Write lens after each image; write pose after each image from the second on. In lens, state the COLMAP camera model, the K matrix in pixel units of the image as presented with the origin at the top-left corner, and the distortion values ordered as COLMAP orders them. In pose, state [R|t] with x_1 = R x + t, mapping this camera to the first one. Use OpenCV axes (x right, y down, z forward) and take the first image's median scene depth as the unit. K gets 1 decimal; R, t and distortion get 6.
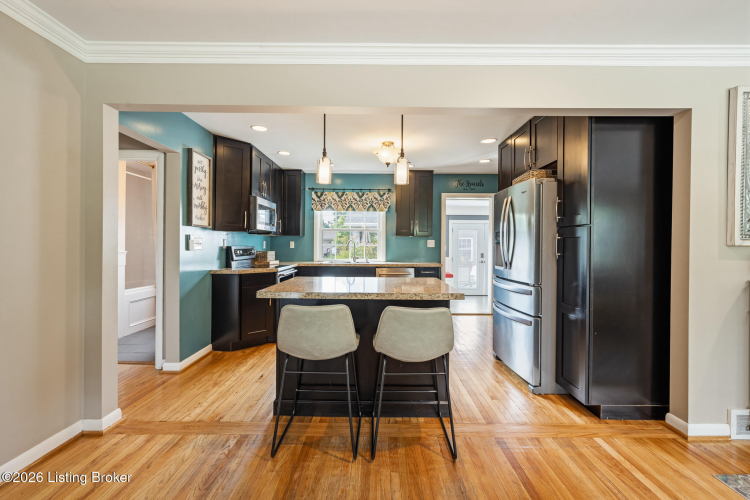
lens RADIAL K [[327.1, 0, 375.3], [0, 327.1, 245.2], [0, 0, 1]] dist [0.000427, 0.000588]
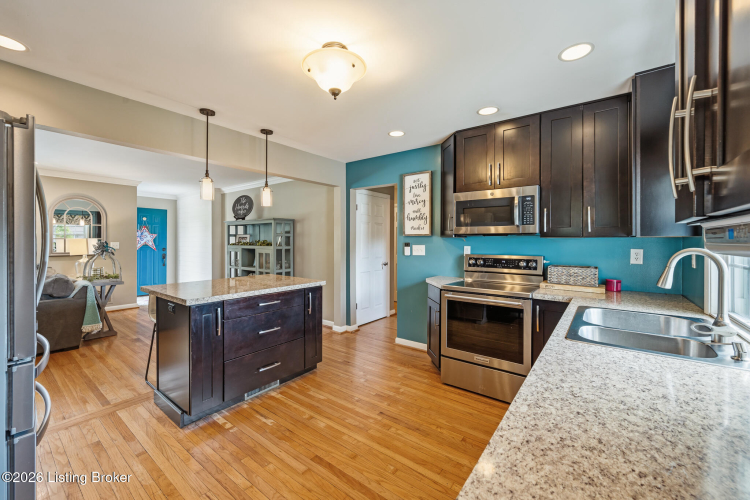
lens RADIAL K [[292.4, 0, 375.1], [0, 292.4, 252.8], [0, 0, 1]] dist [-0.007319, -0.000313]
pose [[-0.583058, -0.000359, -0.812430, 0.232755], [-0.013794, 0.999860, 0.009458, -0.001850], [0.812313, 0.016721, -0.582982, 0.865991]]
